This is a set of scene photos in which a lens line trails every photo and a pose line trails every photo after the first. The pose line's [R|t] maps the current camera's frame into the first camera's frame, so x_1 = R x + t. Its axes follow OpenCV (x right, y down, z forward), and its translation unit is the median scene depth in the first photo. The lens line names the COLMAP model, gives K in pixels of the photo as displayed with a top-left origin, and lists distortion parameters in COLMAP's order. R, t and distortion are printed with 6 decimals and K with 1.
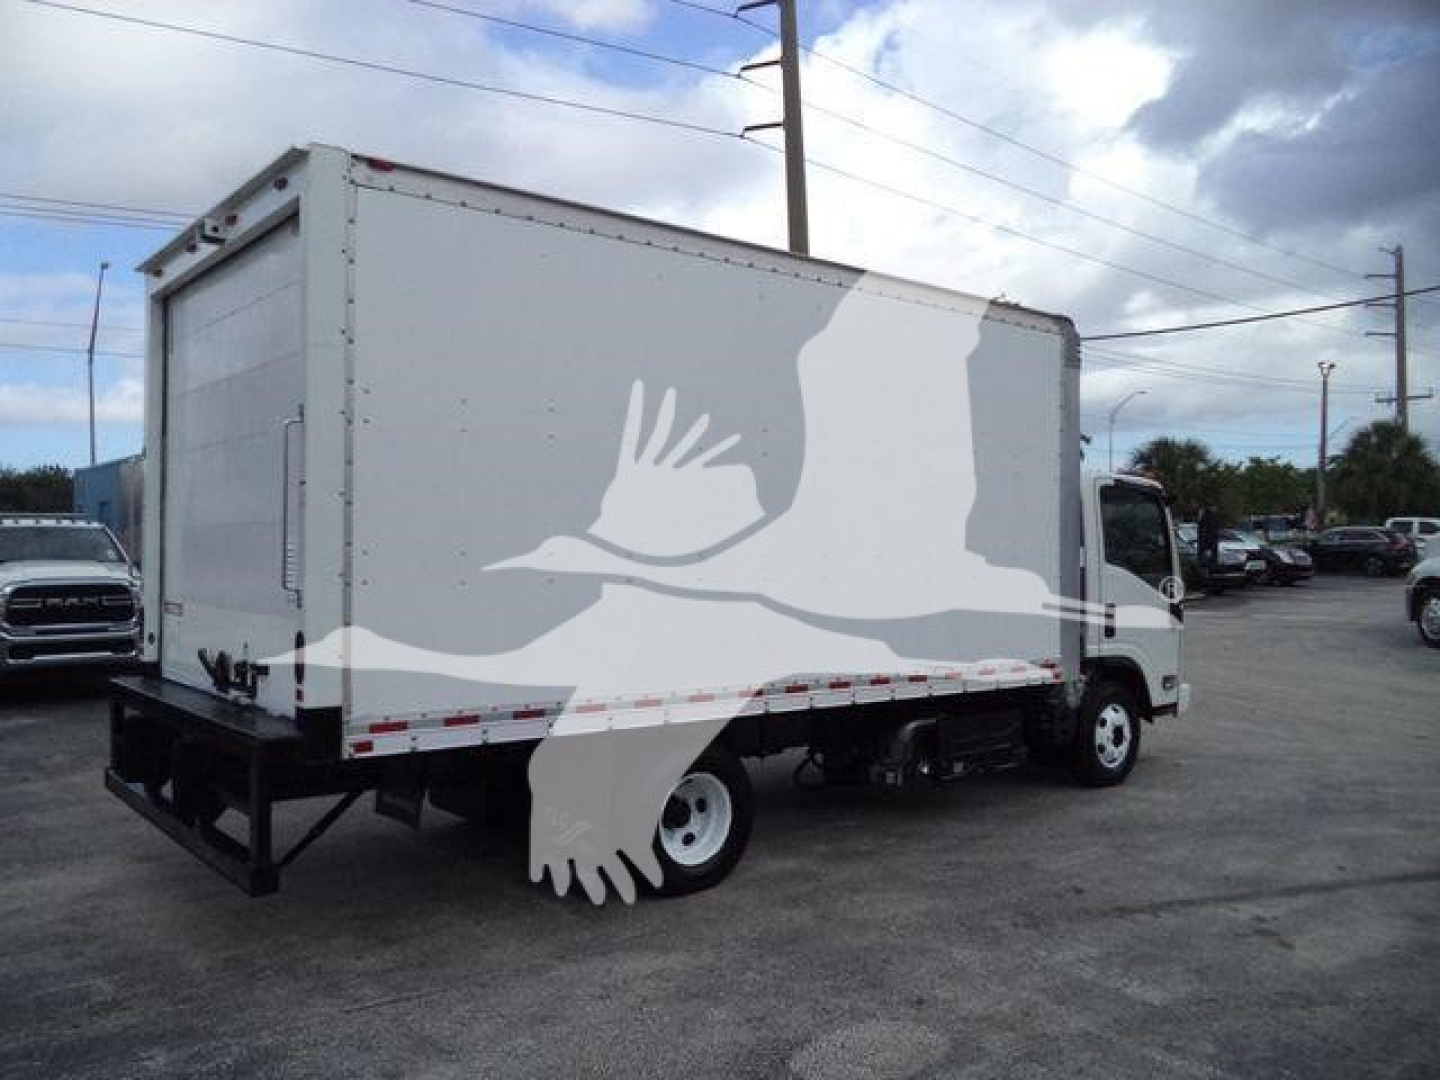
lens RADIAL K [[1161.7, 0, 720.0], [0, 1161.7, 540.0], [0, 0, 1]] dist [0.000034, -0.012491]
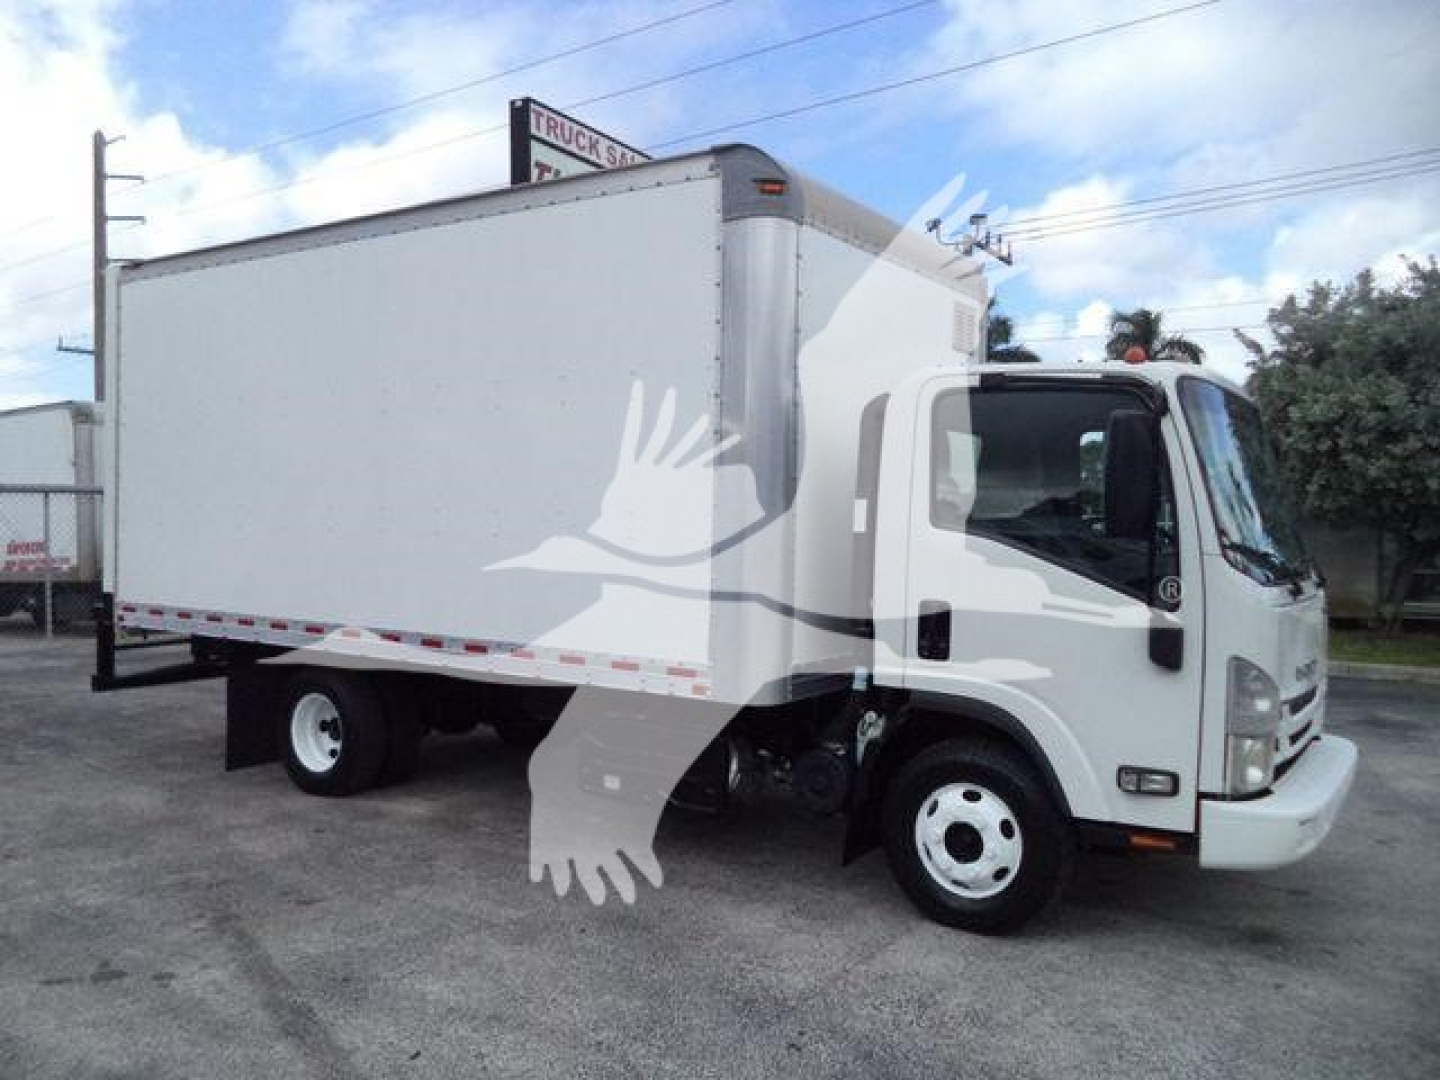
lens RADIAL K [[1161.7, 0, 720.0], [0, 1161.7, 540.0], [0, 0, 1]] dist [0.000034, -0.012491]
pose [[0.296371, 0.013191, -0.954982, 0.928989], [-0.013016, 0.999868, 0.009772, 0.024210], [0.954984, 0.009534, 0.296503, 0.811446]]
